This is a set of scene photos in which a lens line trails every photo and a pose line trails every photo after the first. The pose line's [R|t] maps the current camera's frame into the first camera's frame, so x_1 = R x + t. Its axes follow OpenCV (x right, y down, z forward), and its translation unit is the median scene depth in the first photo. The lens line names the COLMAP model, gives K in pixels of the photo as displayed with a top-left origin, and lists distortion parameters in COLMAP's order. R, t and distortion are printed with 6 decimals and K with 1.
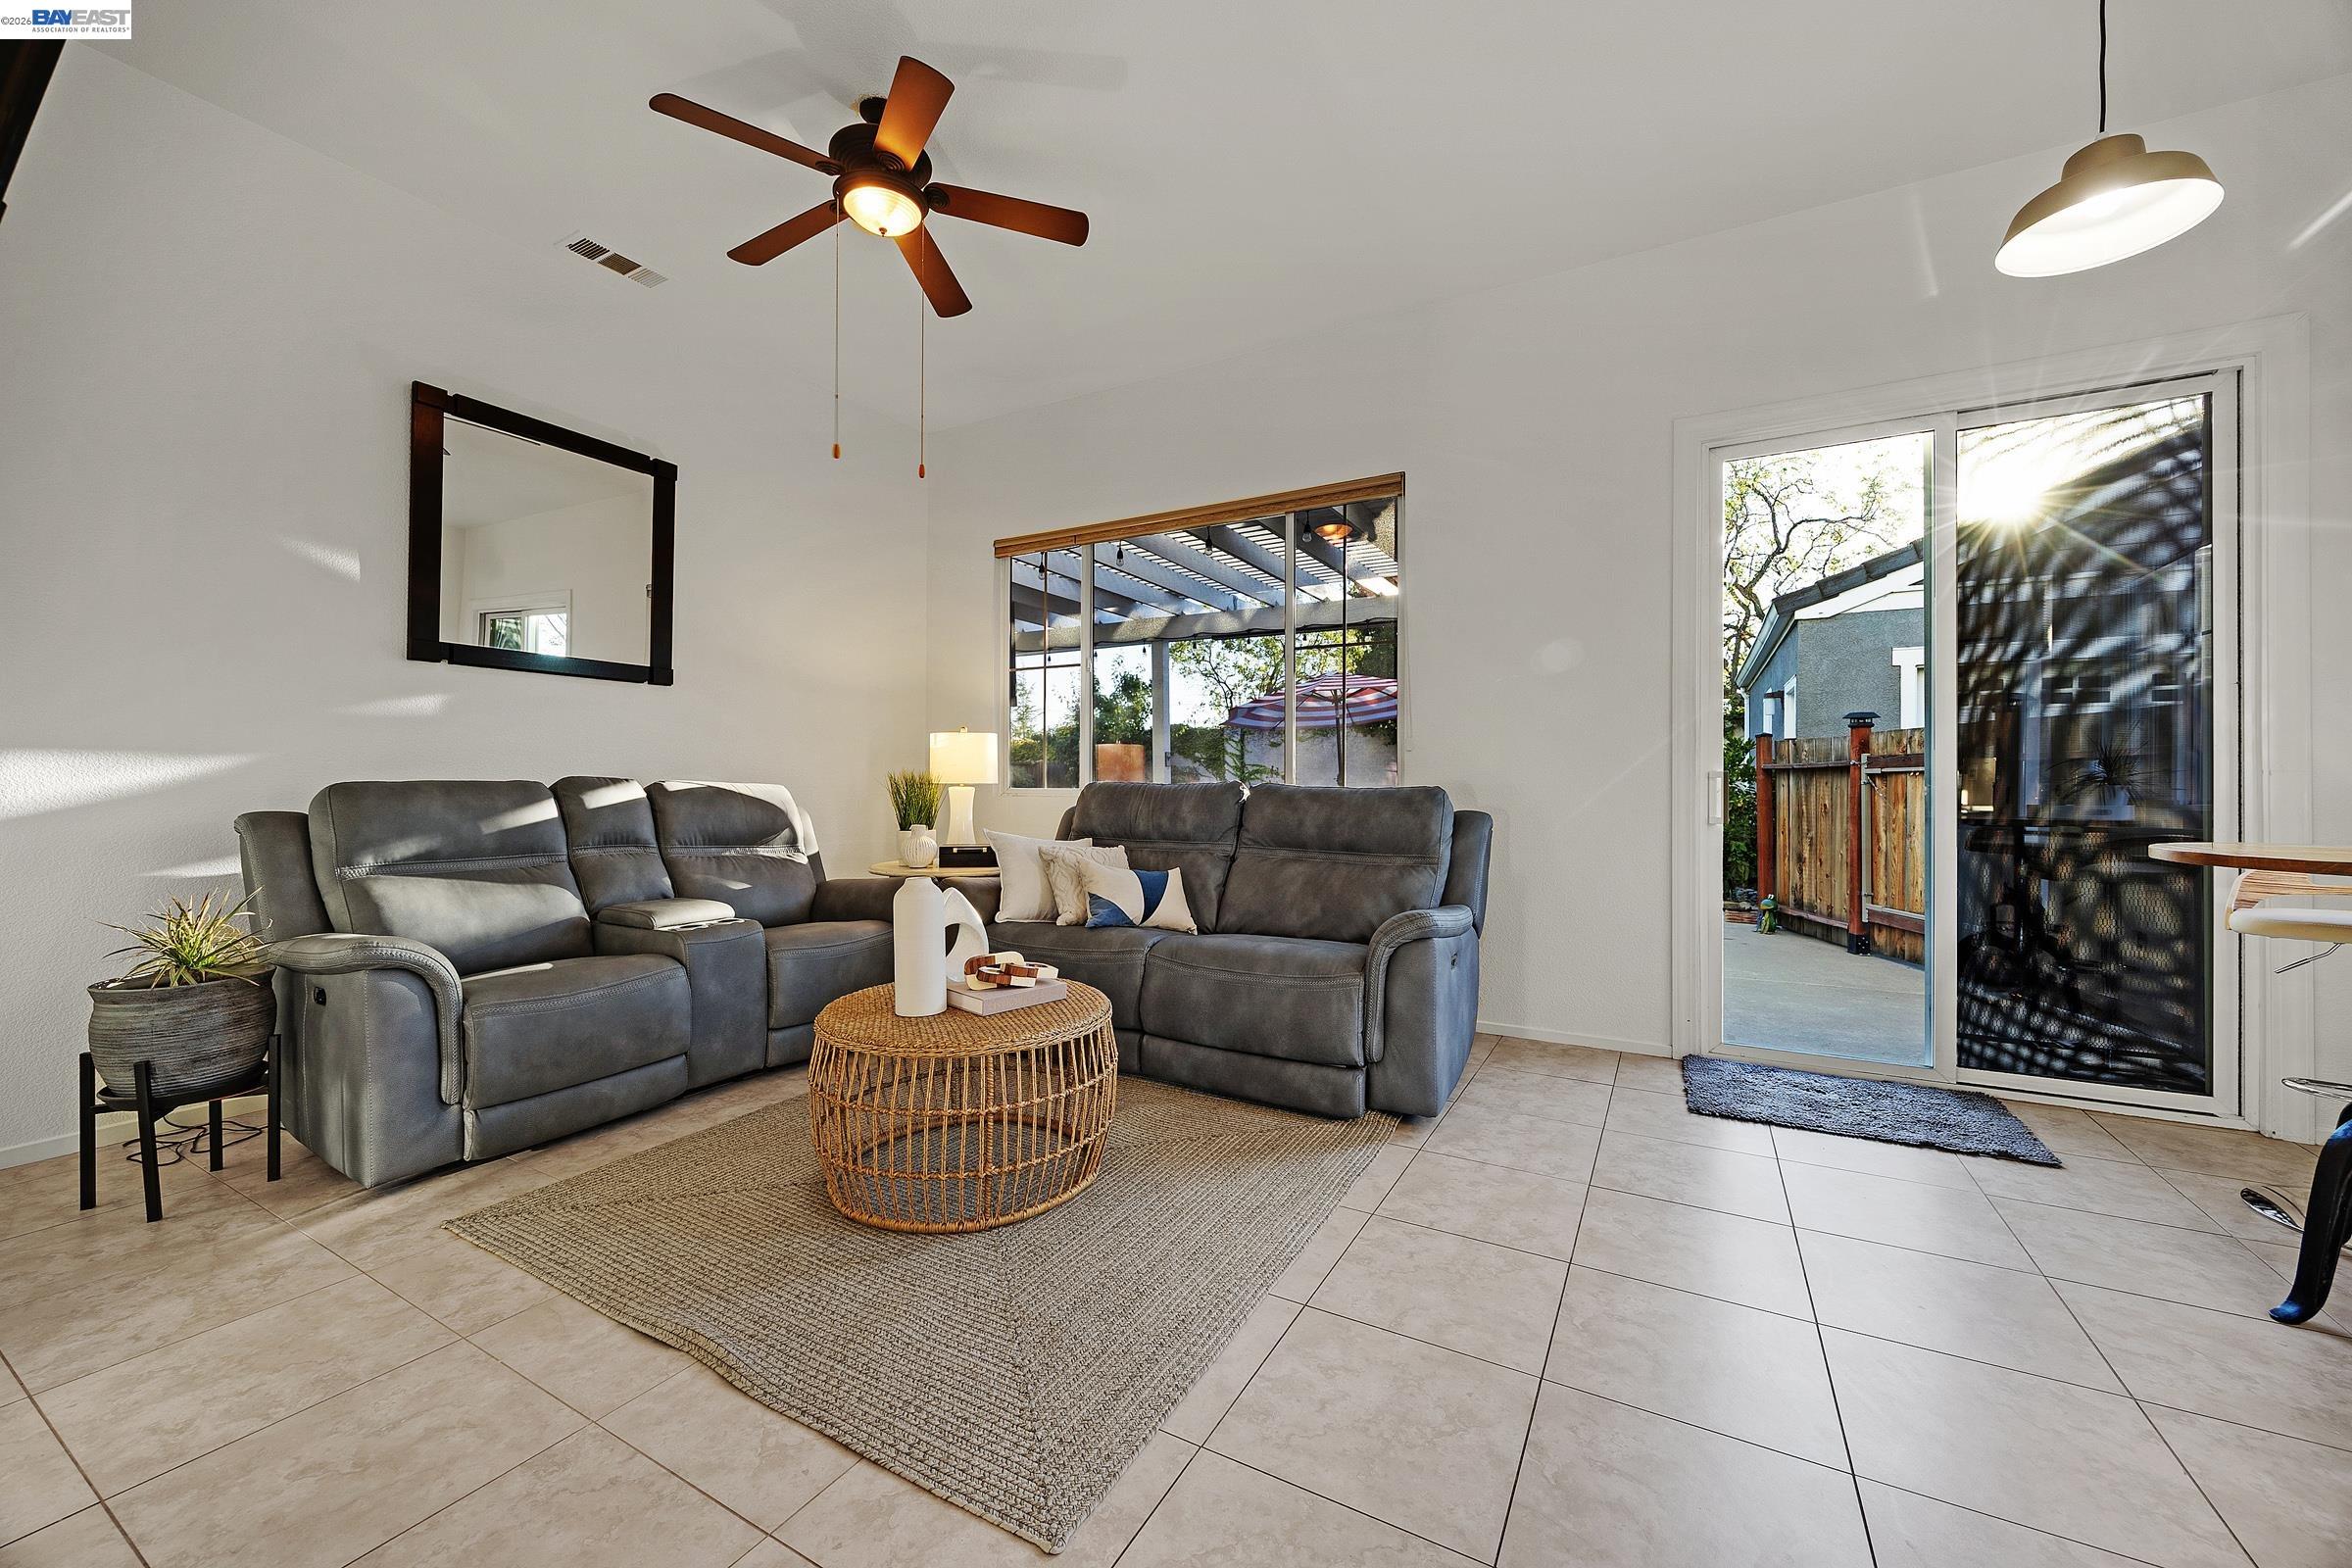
lens RADIAL K [[900.1, 0, 1176.0], [0, 900.1, 784.0], [0, 0, 1]] dist [0.000442, 0.000099]
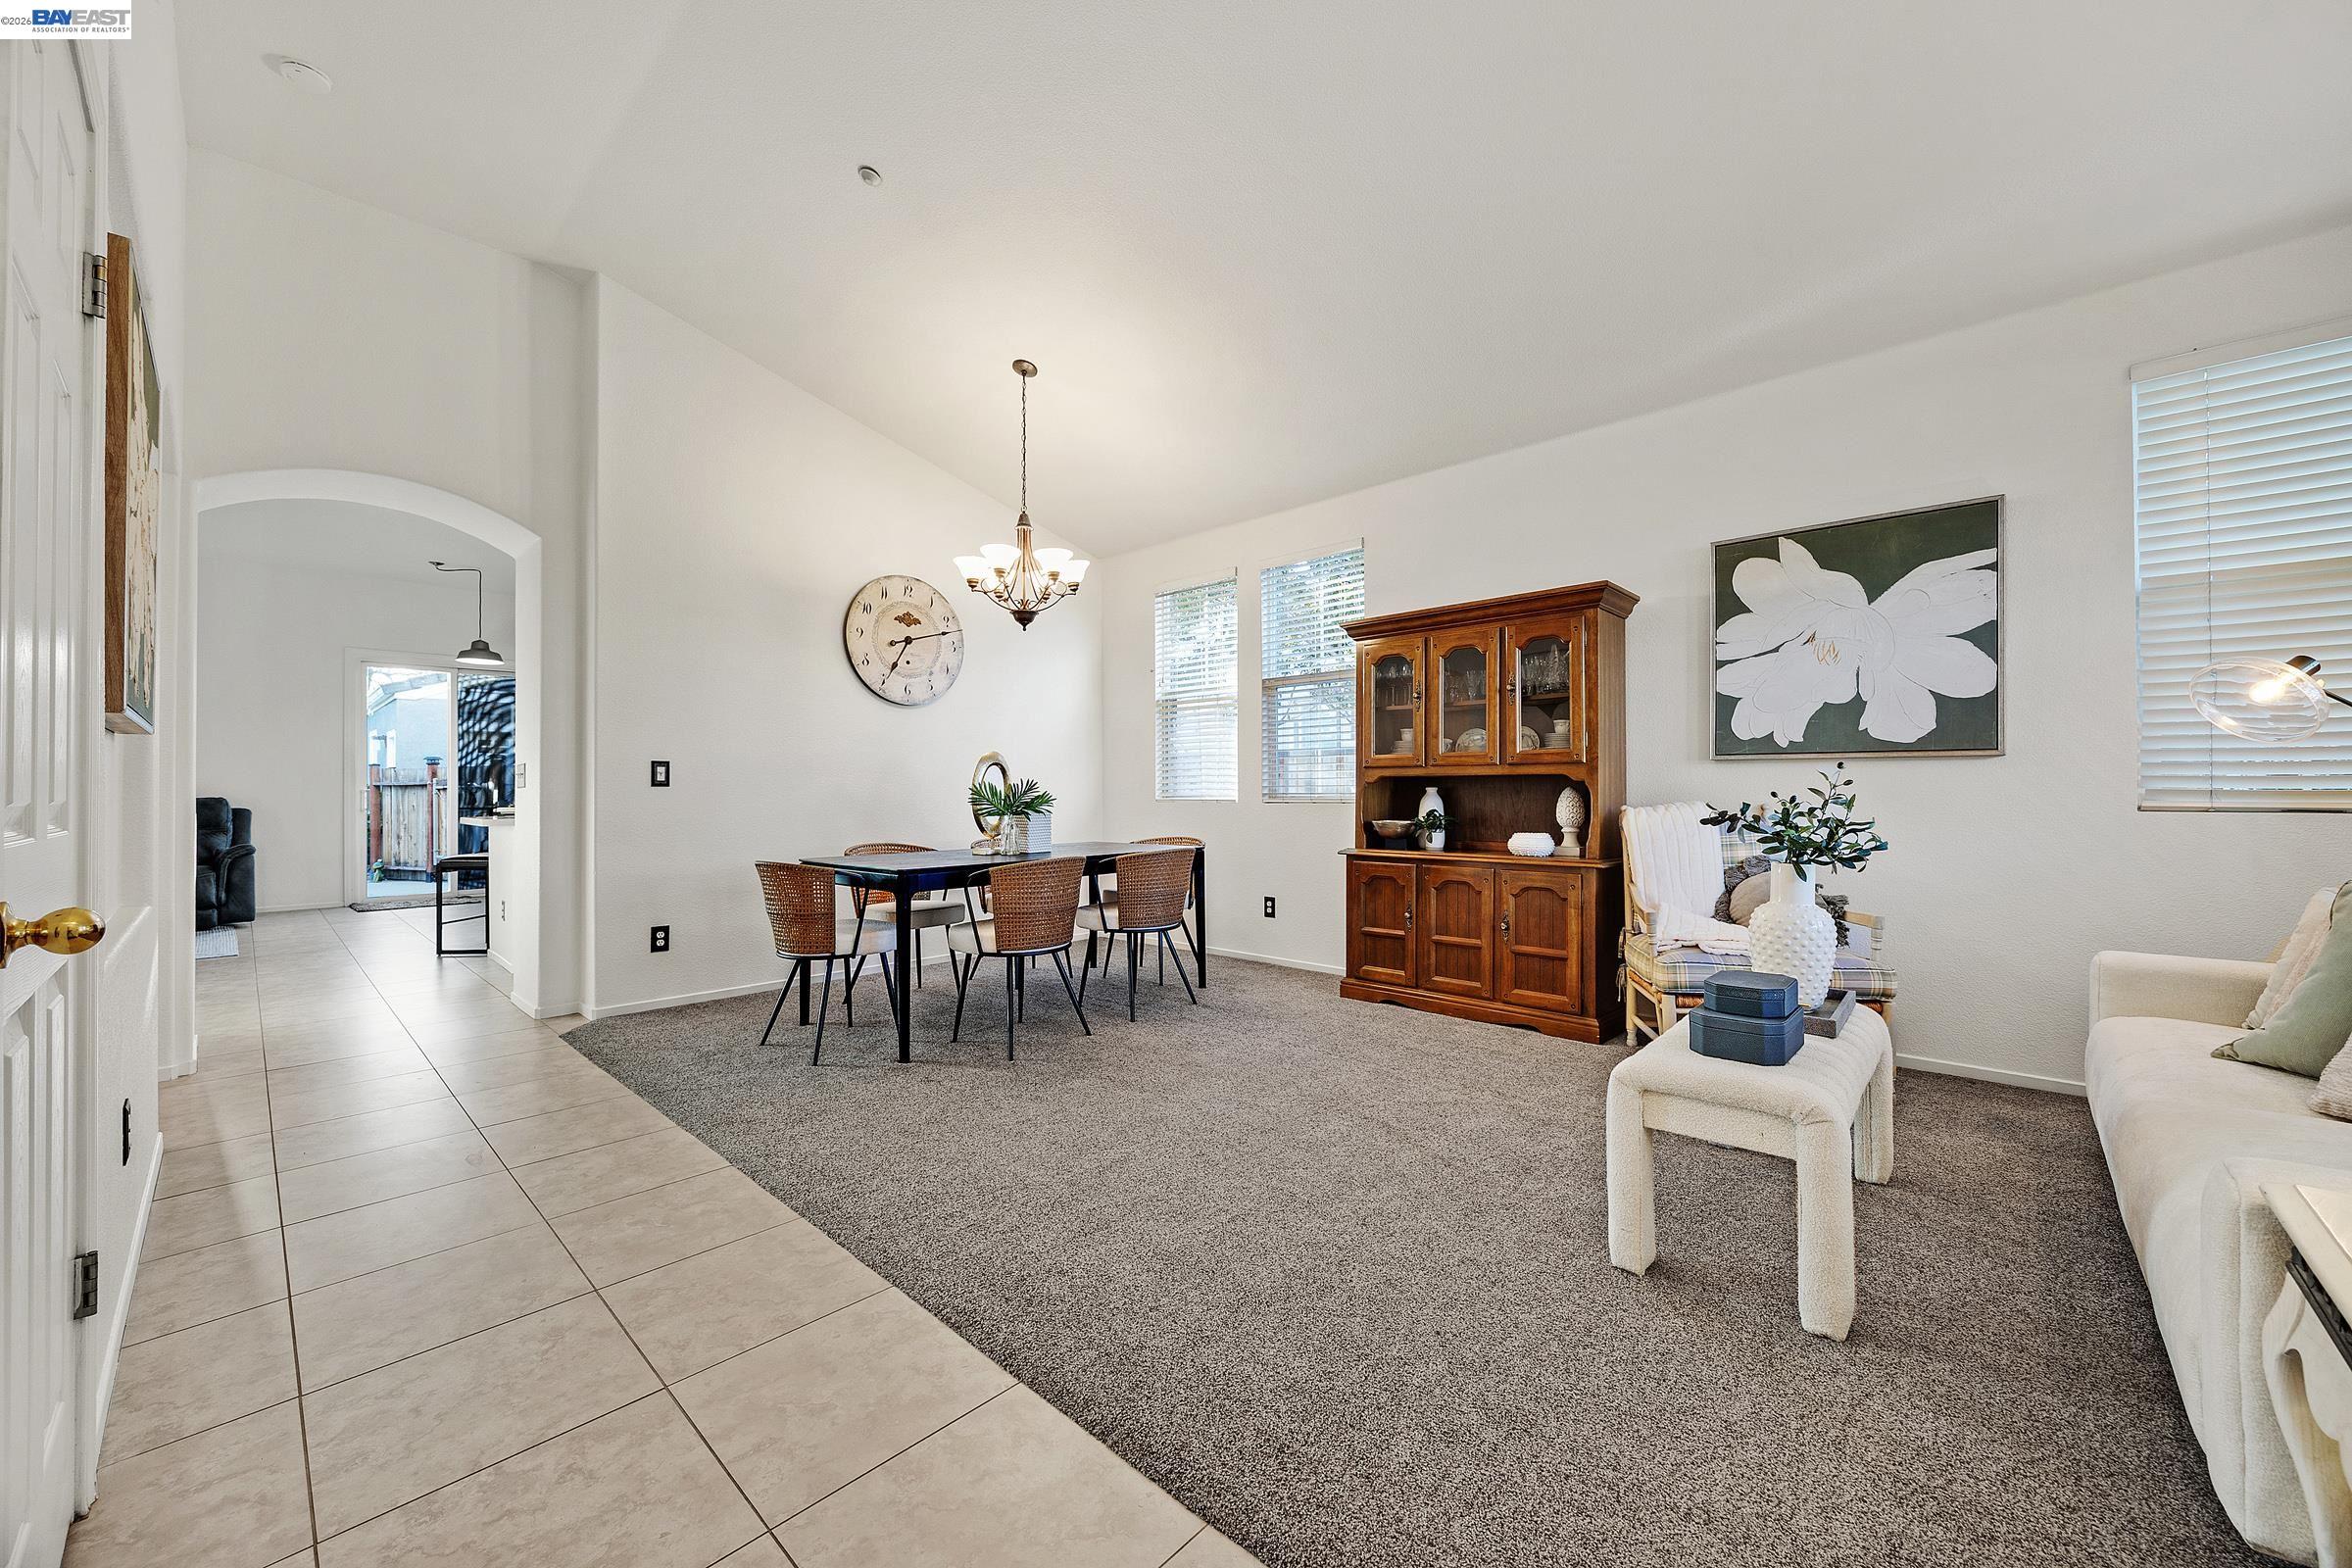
lens RADIAL K [[900.1, 0, 1176.0], [0, 900.1, 784.0], [0, 0, 1]] dist [0.000442, 0.000099]
pose [[0.247163, 0.004087, 0.968965, -1.419604], [0.004051, 0.999978, -0.005251, -0.010665], [-0.968965, 0.005223, 0.247141, -2.023988]]
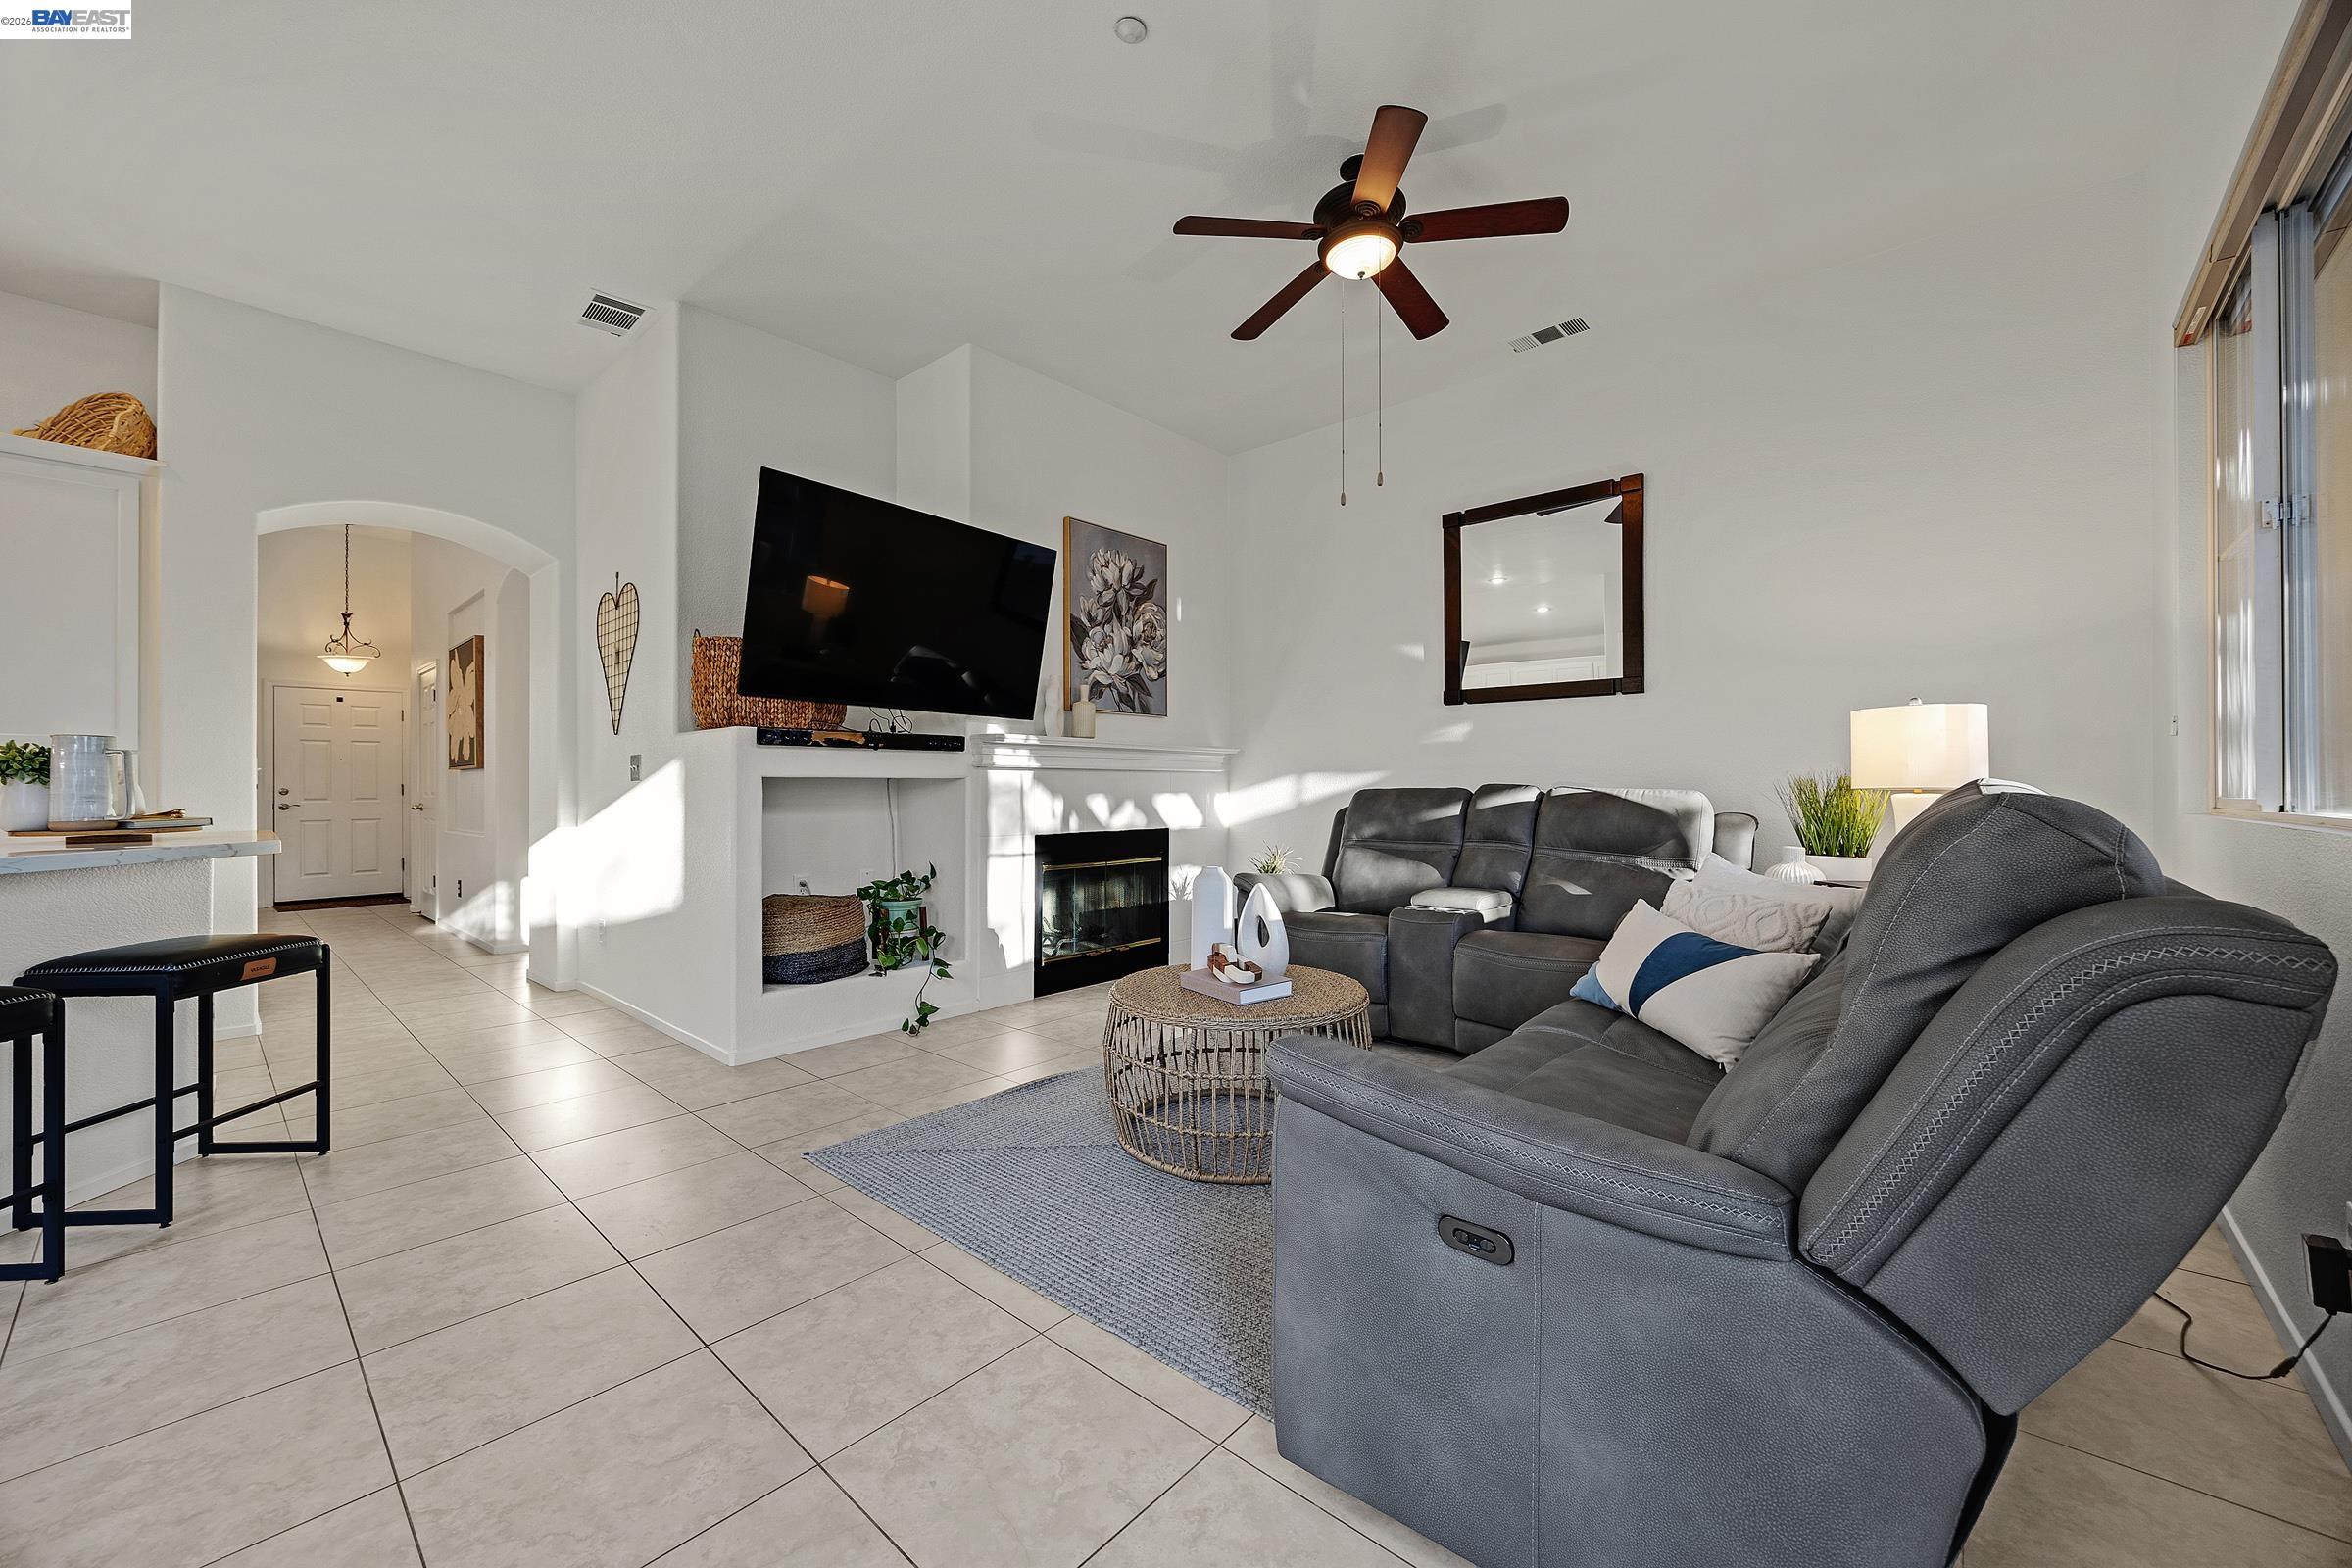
lens RADIAL K [[900.1, 0, 1176.0], [0, 900.1, 784.0], [0, 0, 1]] dist [0.000442, 0.000099]
pose [[-0.216088, -0.007222, -0.976347, 0.636275], [0.002451, 0.999965, -0.007939, 0.000187], [0.976371, -0.004108, -0.216063, 0.846210]]
